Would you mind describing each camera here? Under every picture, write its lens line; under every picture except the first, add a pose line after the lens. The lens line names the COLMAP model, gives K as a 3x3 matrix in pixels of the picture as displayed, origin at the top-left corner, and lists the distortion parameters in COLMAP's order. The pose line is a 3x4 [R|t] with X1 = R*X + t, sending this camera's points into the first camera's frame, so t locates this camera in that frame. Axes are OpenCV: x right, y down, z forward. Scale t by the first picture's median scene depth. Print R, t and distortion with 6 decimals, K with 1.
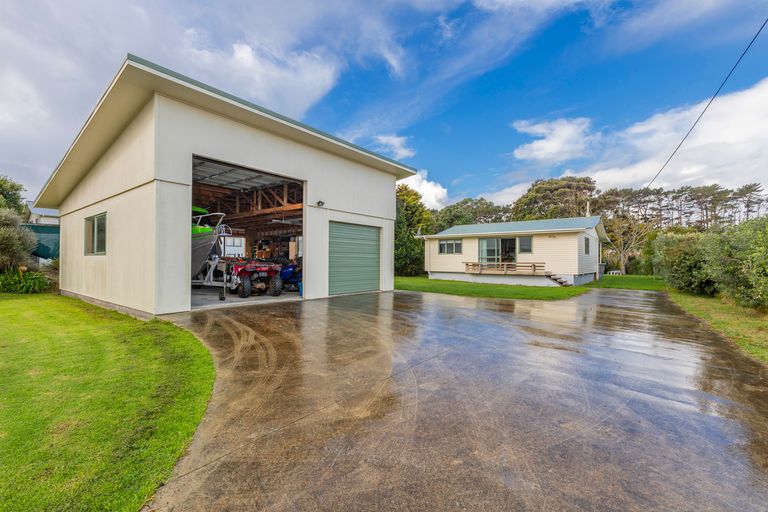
lens RADIAL K [[323.8, 0, 384.0], [0, 323.8, 256.0], [0, 0, 1]] dist [-0.042722, -0.000449]
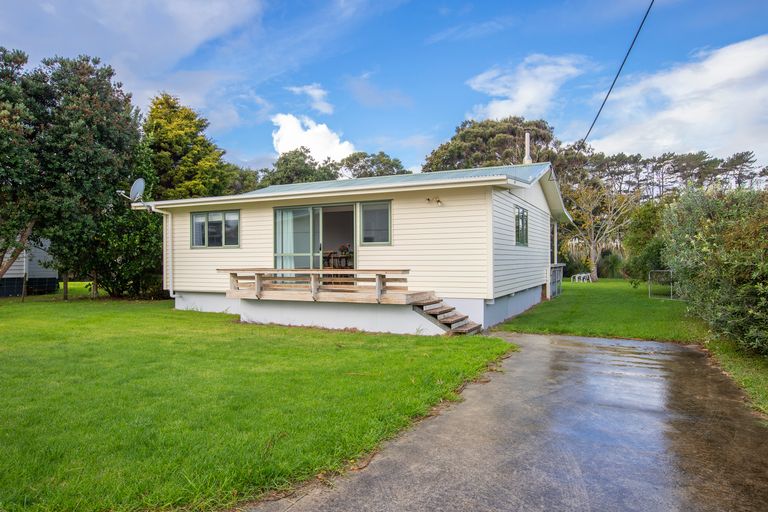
lens RADIAL K [[530.8, 0, 384.0], [0, 530.8, 256.0], [0, 0, 1]] dist [-0.092311, 0.003075]
pose [[0.964437, -0.011721, 0.264052, 0.175998], [0.009491, 0.999908, 0.009718, -0.000567], [-0.264142, -0.006866, 0.964459, 0.235200]]
